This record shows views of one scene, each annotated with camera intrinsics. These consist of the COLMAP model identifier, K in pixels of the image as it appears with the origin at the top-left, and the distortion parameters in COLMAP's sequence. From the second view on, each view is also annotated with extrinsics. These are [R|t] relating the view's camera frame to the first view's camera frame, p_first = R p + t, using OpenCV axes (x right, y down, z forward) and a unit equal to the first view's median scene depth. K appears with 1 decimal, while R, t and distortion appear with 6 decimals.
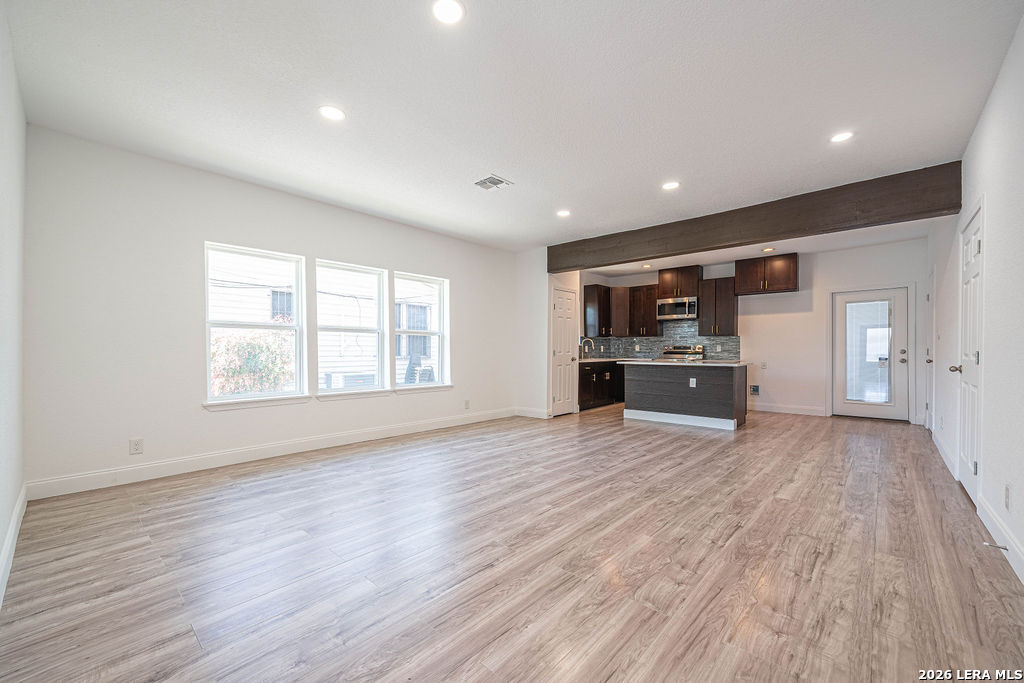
lens RADIAL K [[406.3, 0, 514.8], [0, 406.3, 341.9], [0, 0, 1]] dist [0.008963, -0.000005]
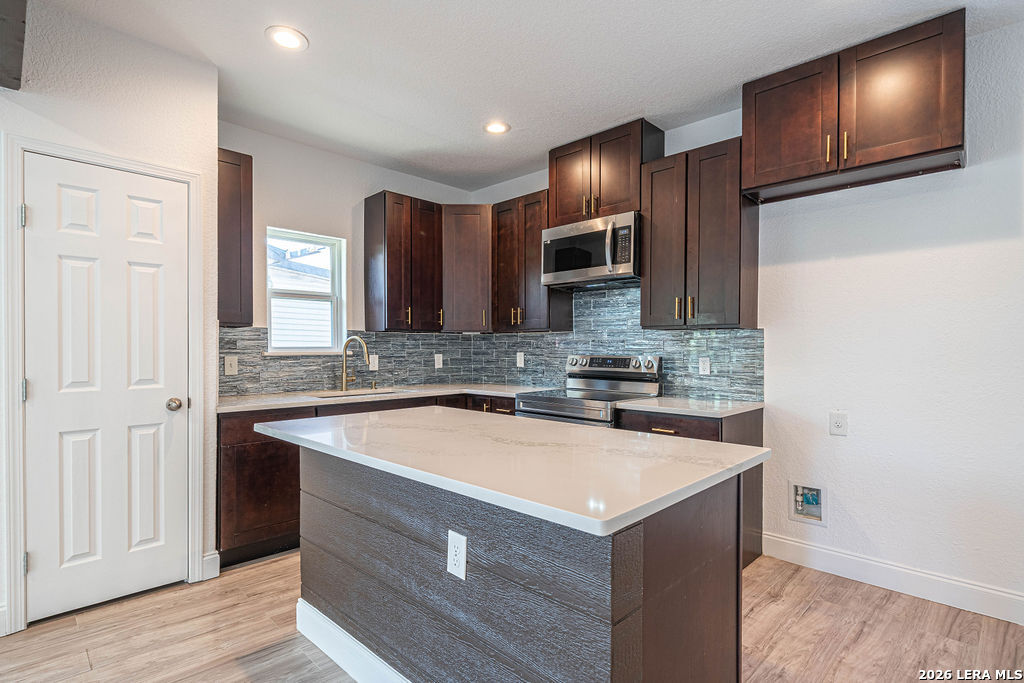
lens RADIAL K [[510.8, 0, 513.0], [0, 510.8, 345.5], [0, 0, 1]] dist [0.009766, -0.001304]
pose [[0.998698, 0.004029, -0.050859, 0.366337], [-0.003429, 0.999924, 0.011882, -0.005937], [0.050903, -0.011692, 0.998635, 0.569412]]
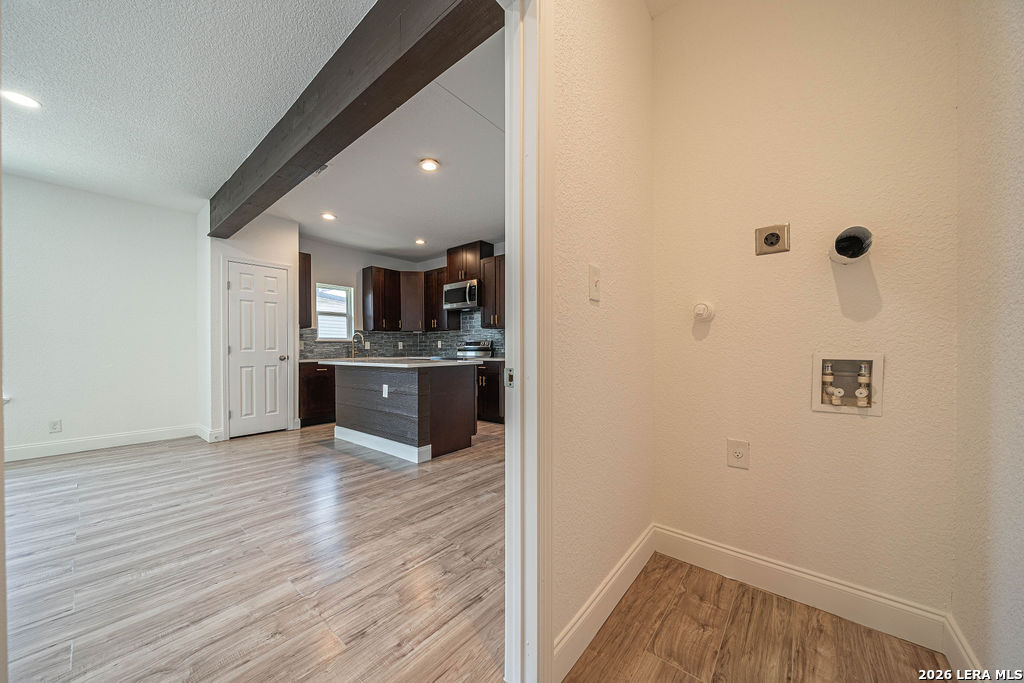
lens RADIAL K [[351.2, 0, 509.5], [0, 351.2, 346.7], [0, 0, 1]] dist [-0.002194, -0.000044]
pose [[0.999128, -0.003942, 0.041569, 0.477481], [0.003445, 0.999922, 0.012042, 0.013270], [-0.041613, -0.011889, 0.999063, 0.301461]]
